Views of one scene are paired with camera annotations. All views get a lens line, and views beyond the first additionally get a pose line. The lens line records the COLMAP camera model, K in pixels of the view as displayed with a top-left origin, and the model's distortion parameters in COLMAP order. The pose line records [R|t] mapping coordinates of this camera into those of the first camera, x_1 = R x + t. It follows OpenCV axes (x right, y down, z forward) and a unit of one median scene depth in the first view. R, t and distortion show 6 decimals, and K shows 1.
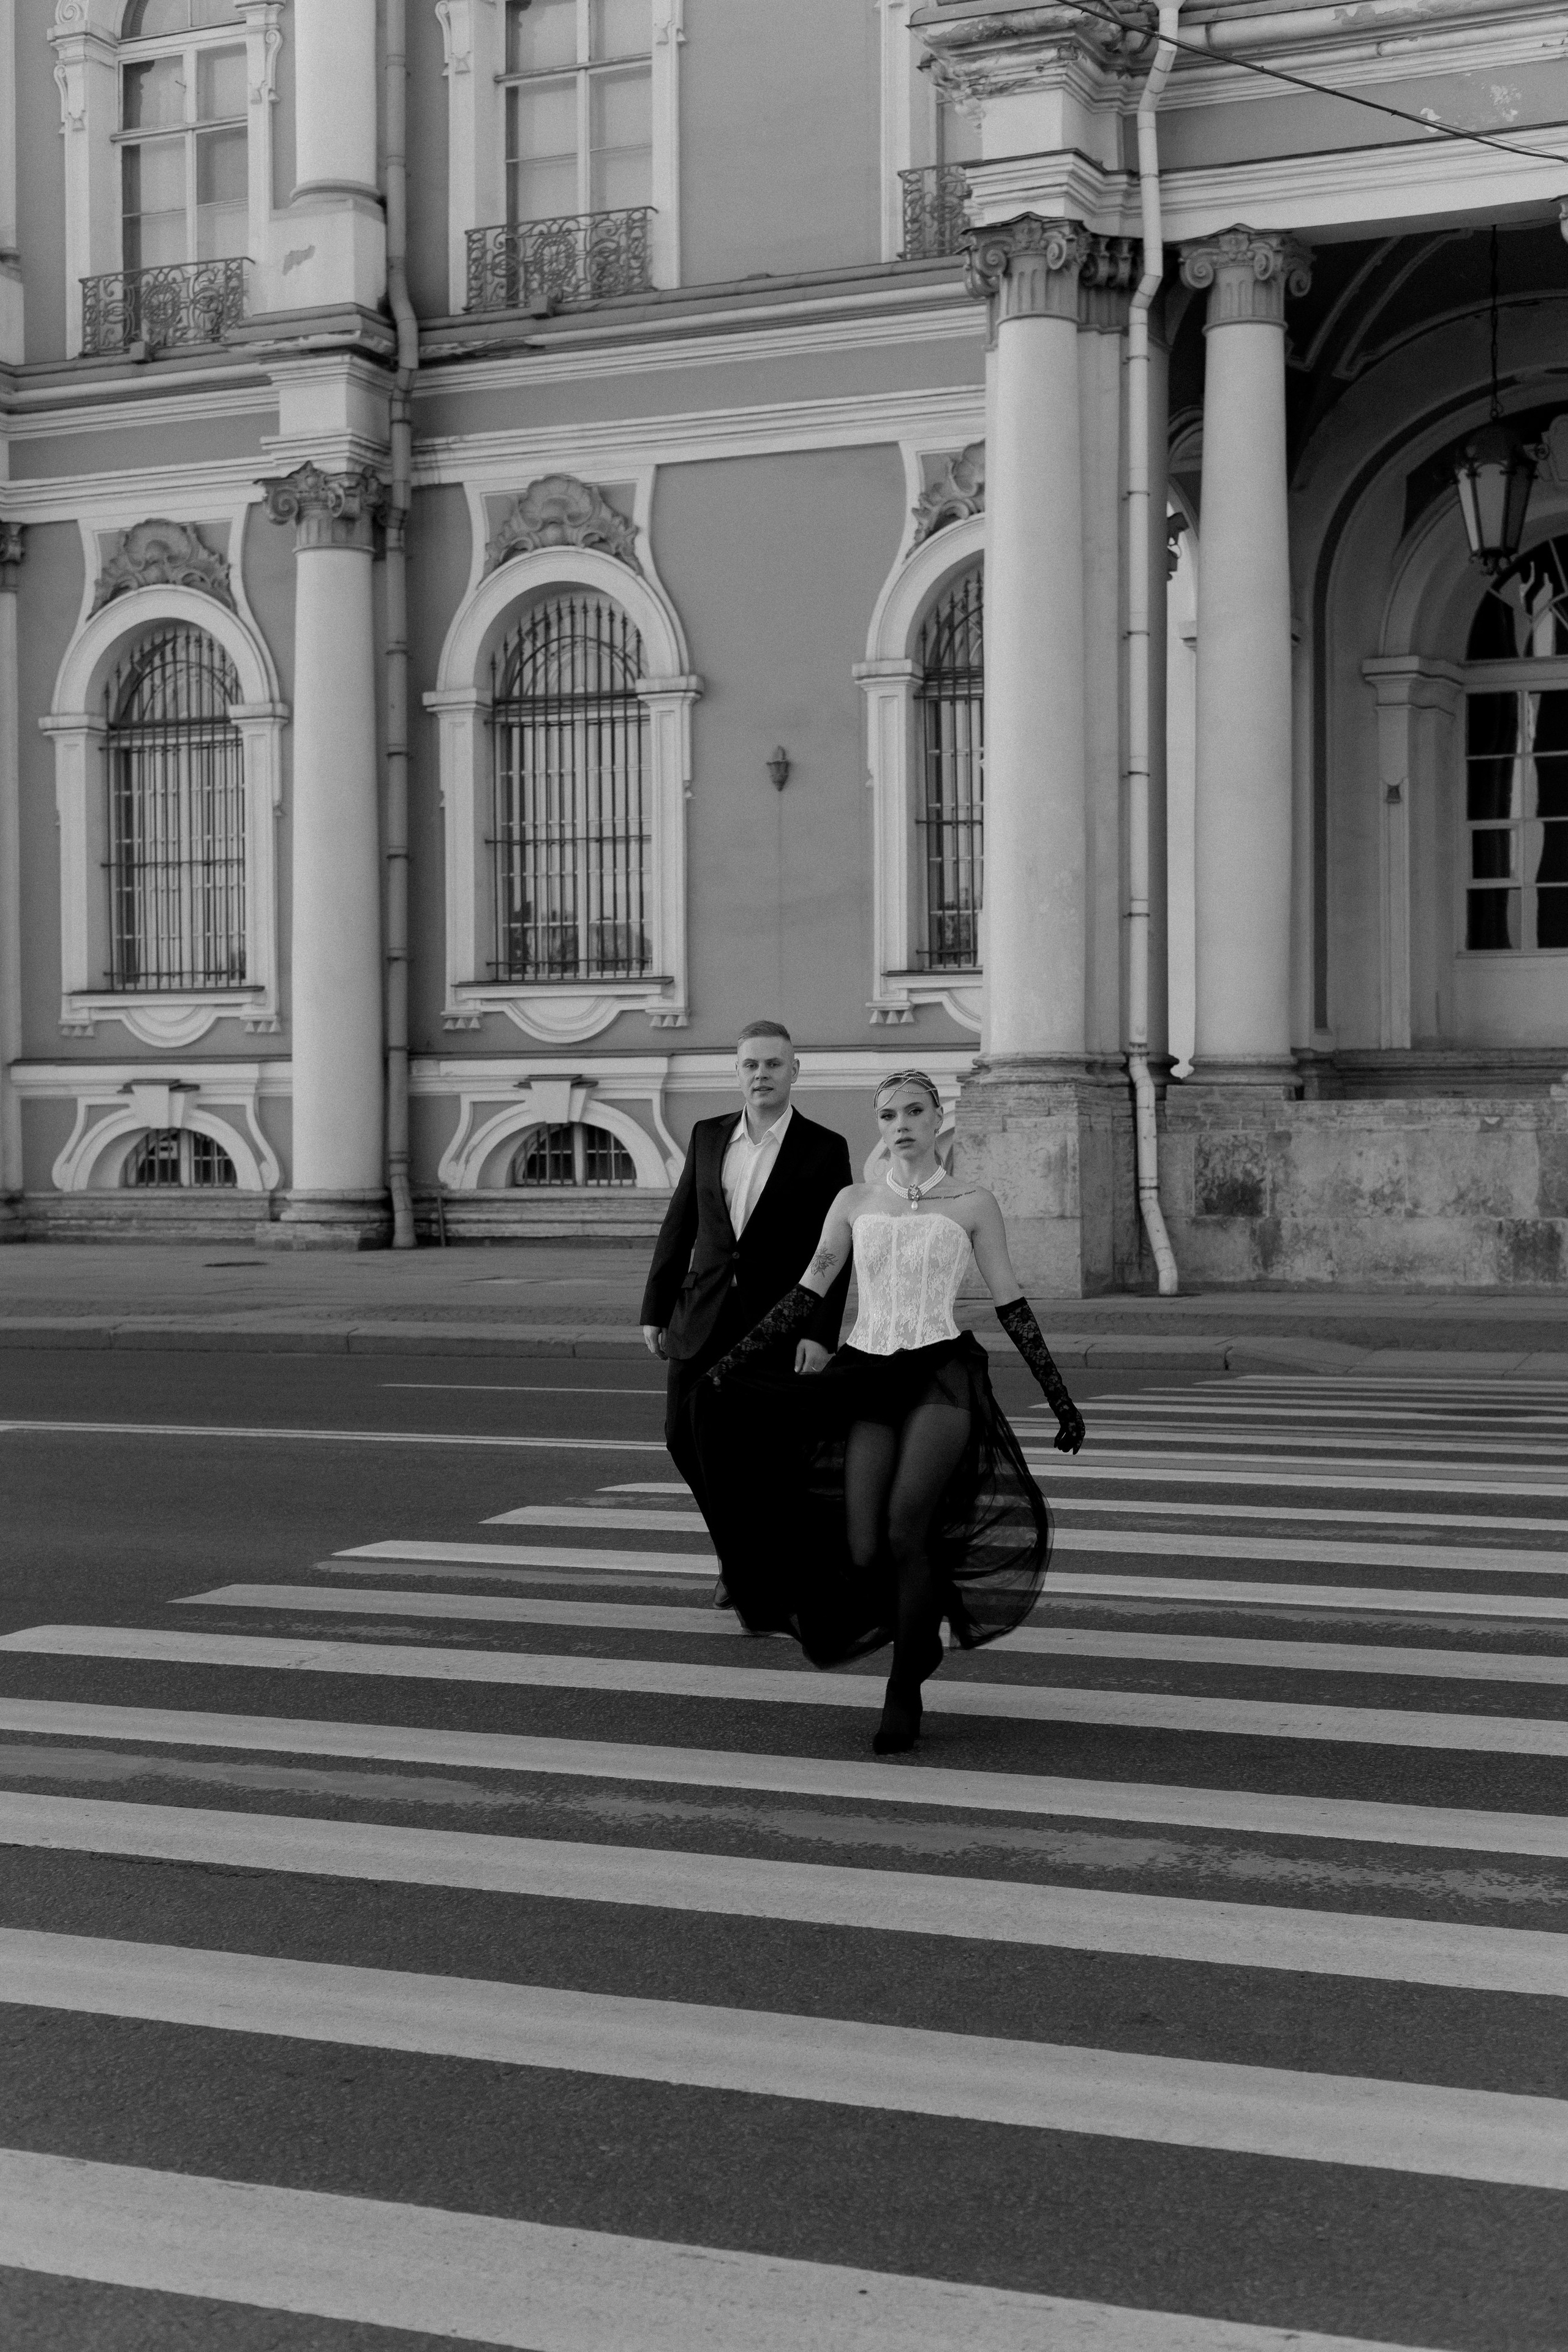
lens RADIAL K [[3650.1, 0, 691.4], [0, 3650.1, 1177.0], [0, 0, 1]] dist [0.054023, -0.308360]
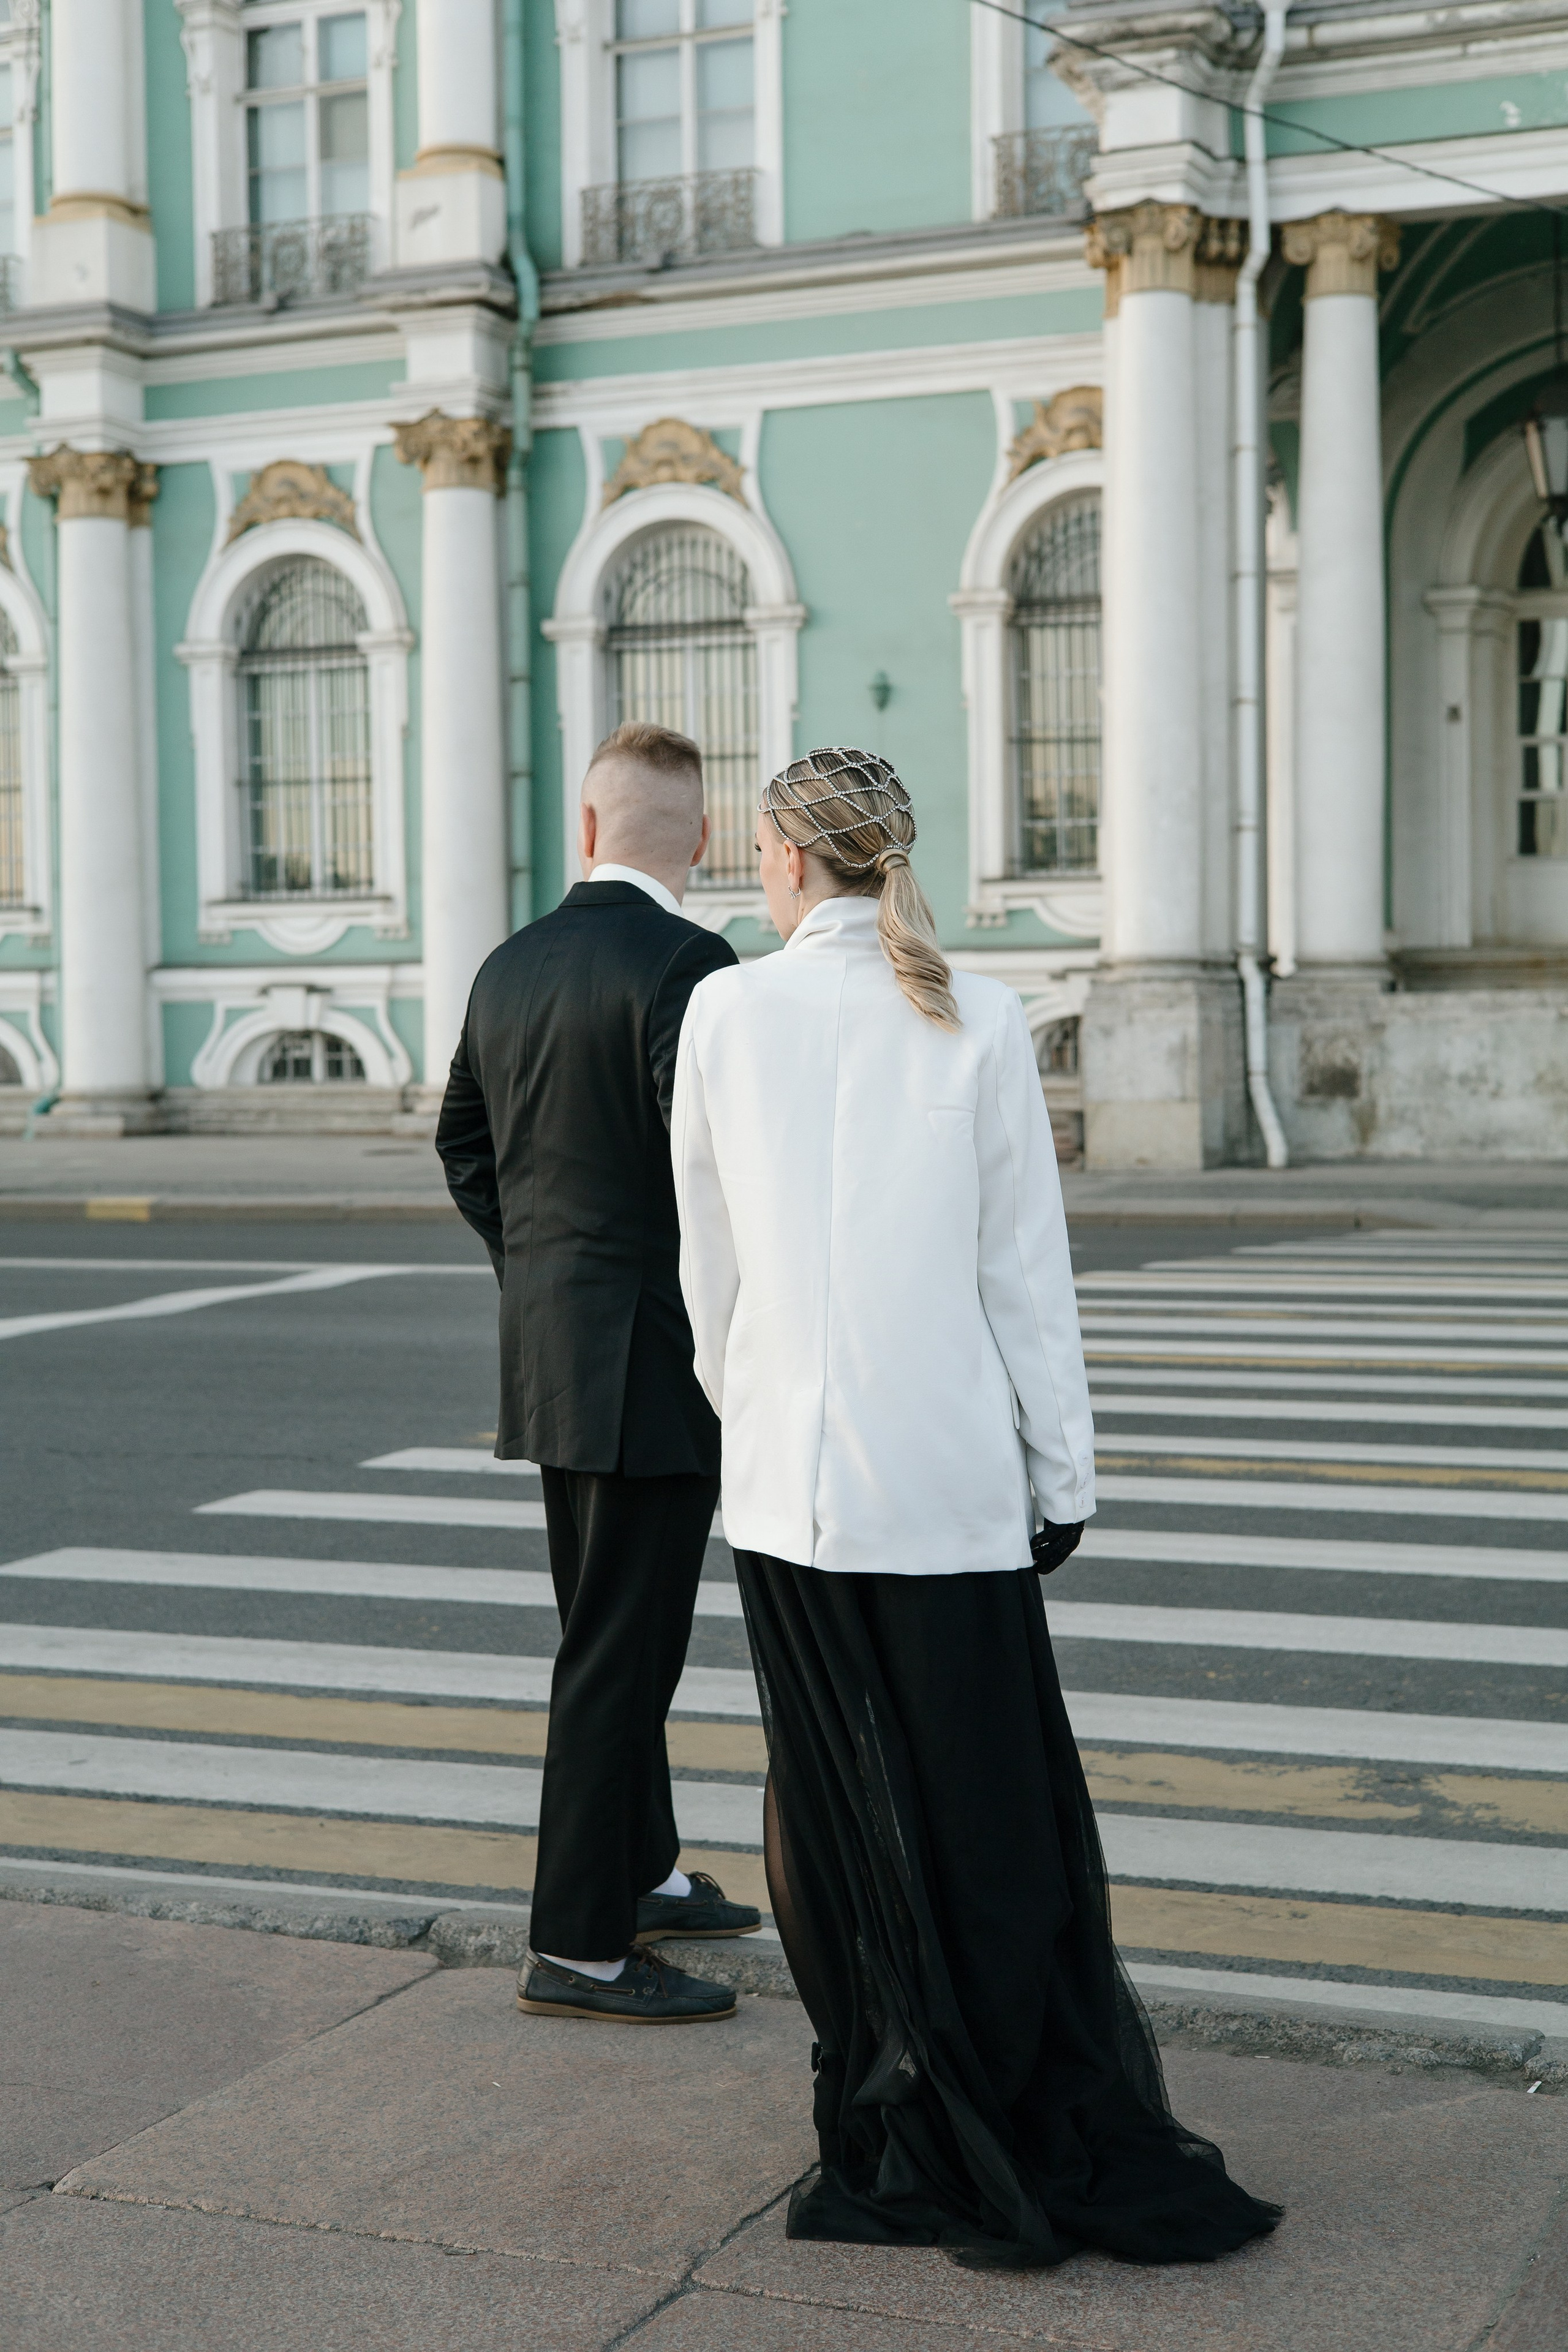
lens RADIAL K [[3705.9, 0, 676.6], [0, 3705.9, 1180.5], [0, 0, 1]] dist [0.052902, -0.292361]
pose [[0.999897, -0.007379, 0.012311, -0.050944], [0.007043, 0.999609, 0.027066, 0.002914], [-0.012506, -0.026976, 0.999558, -0.102107]]
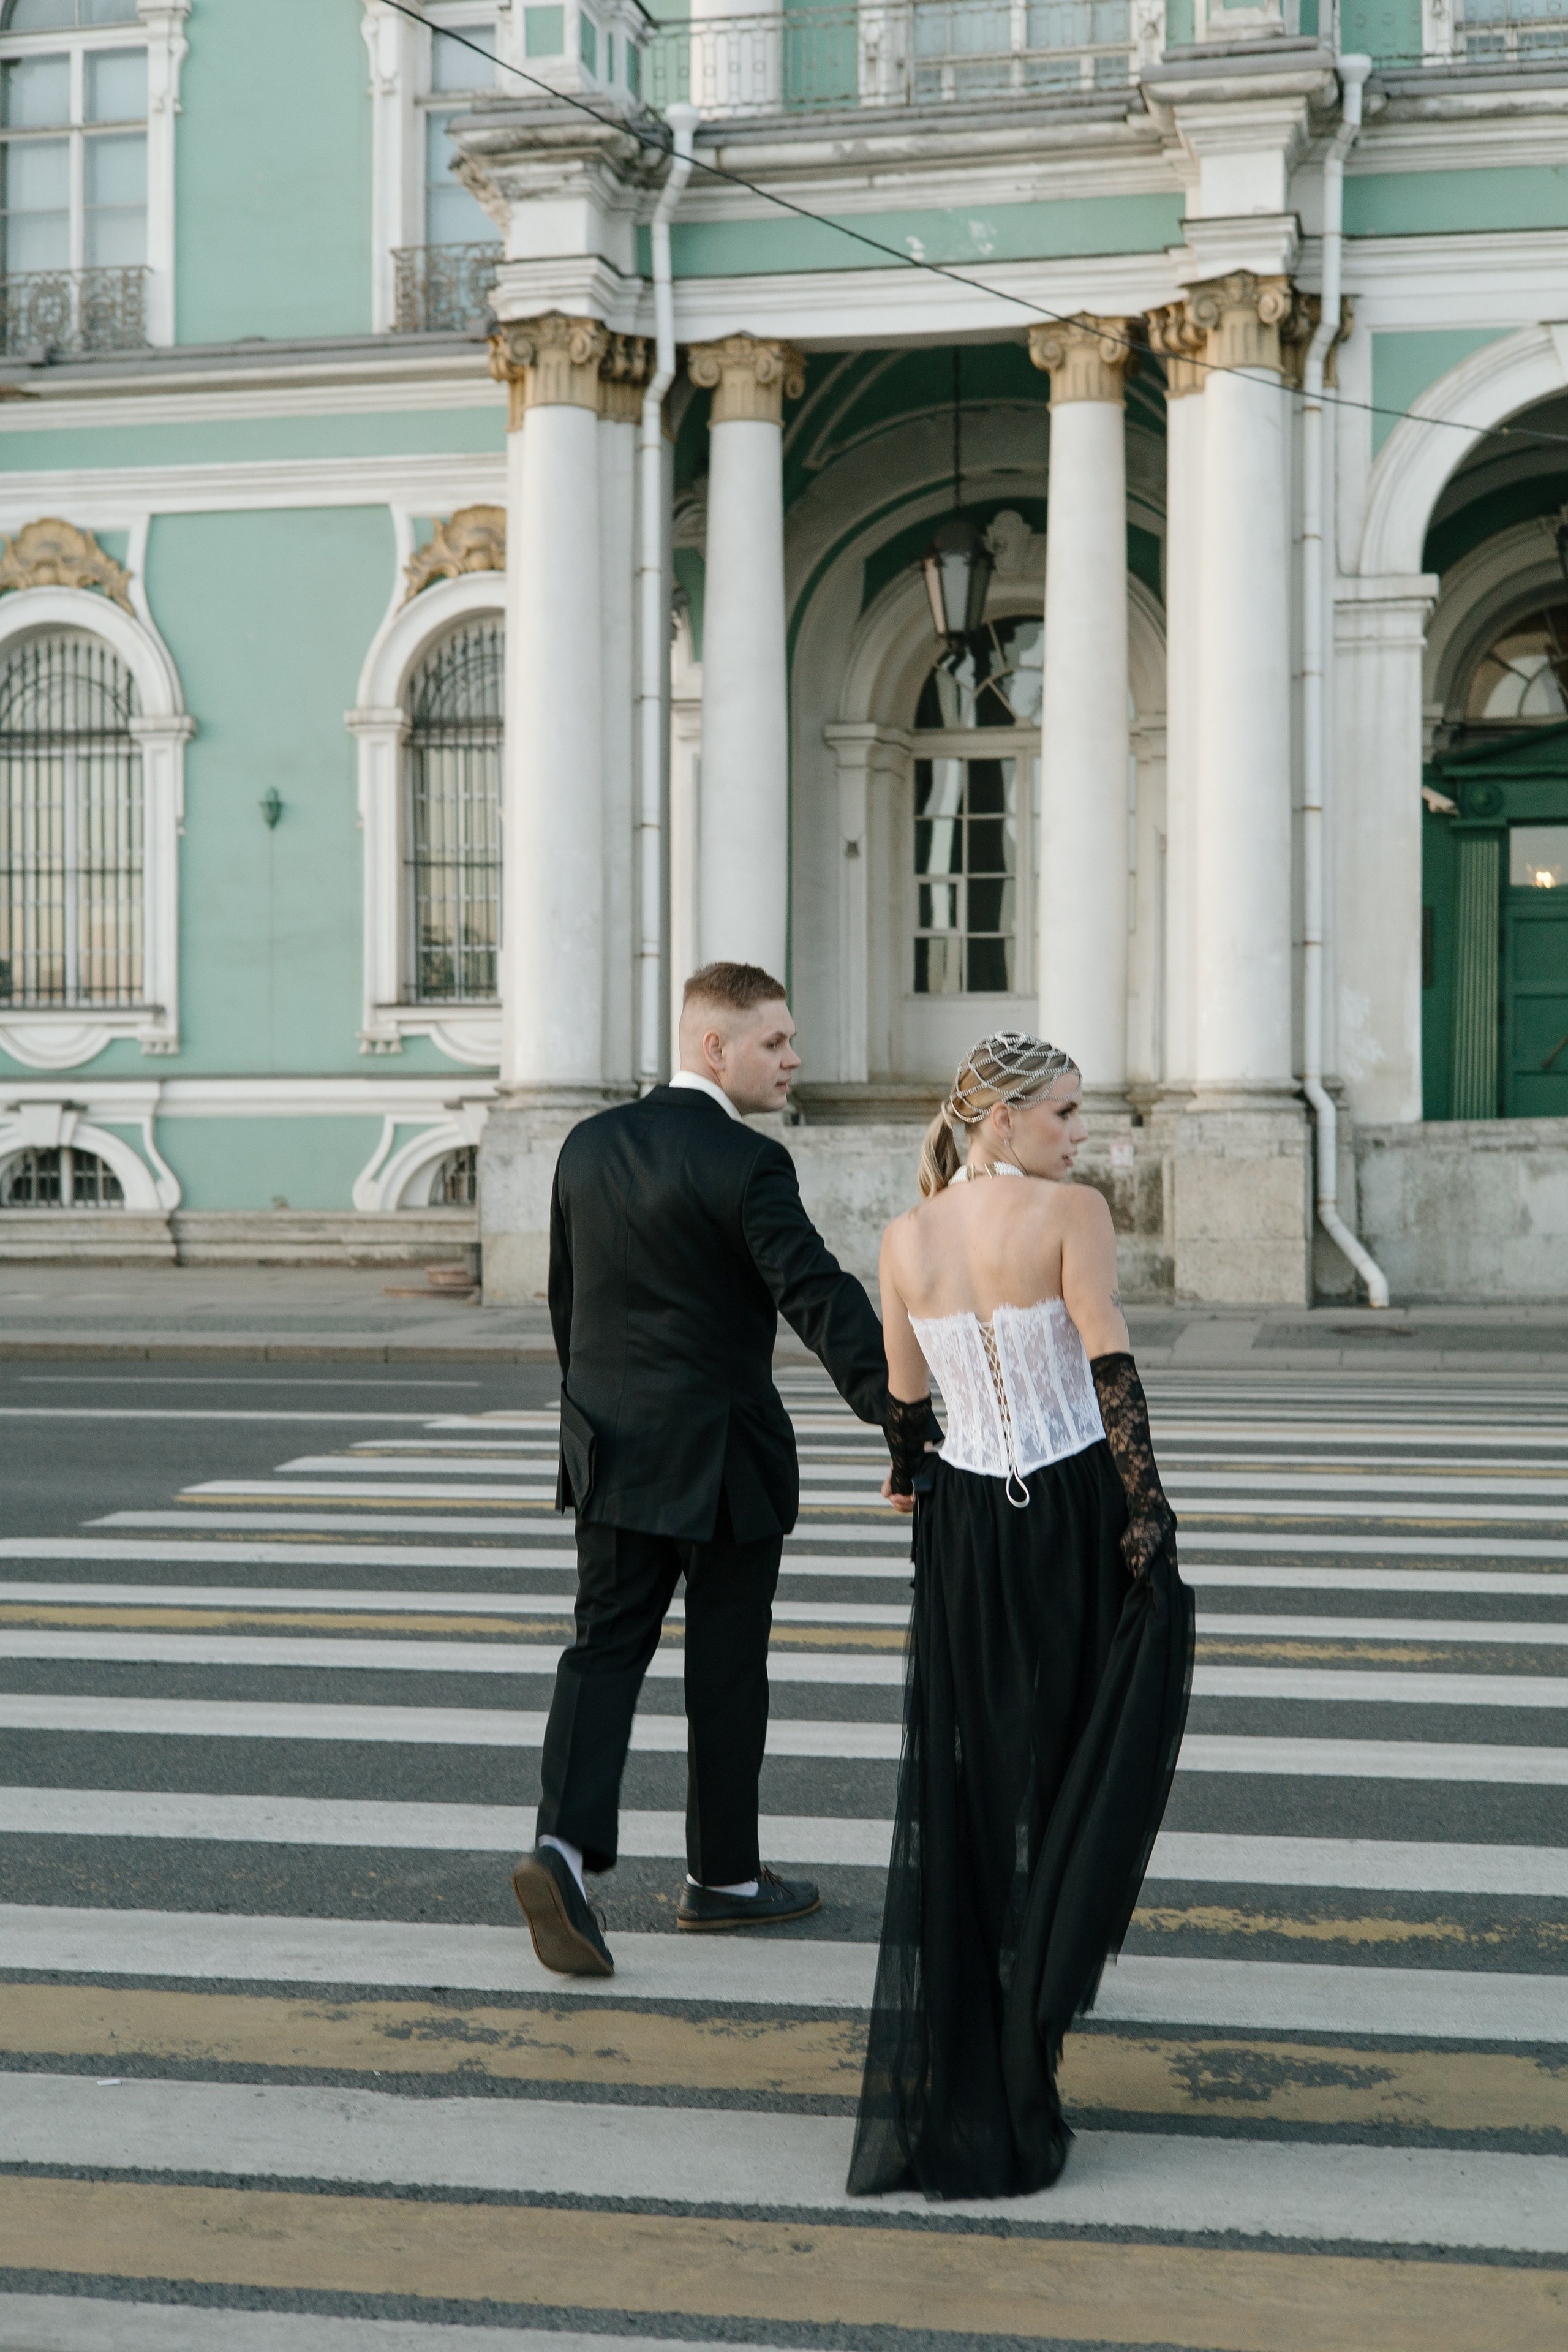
lens RADIAL K [[3676.3, 0, 859.3], [0, 3676.3, 1135.5], [0, 0, 1]] dist [0.067858, -0.370198]
pose [[0.974365, 0.007586, 0.224844, -0.048391], [-0.002655, 0.999750, -0.022222, 0.004802], [-0.224956, 0.021055, 0.974141, -0.063225]]
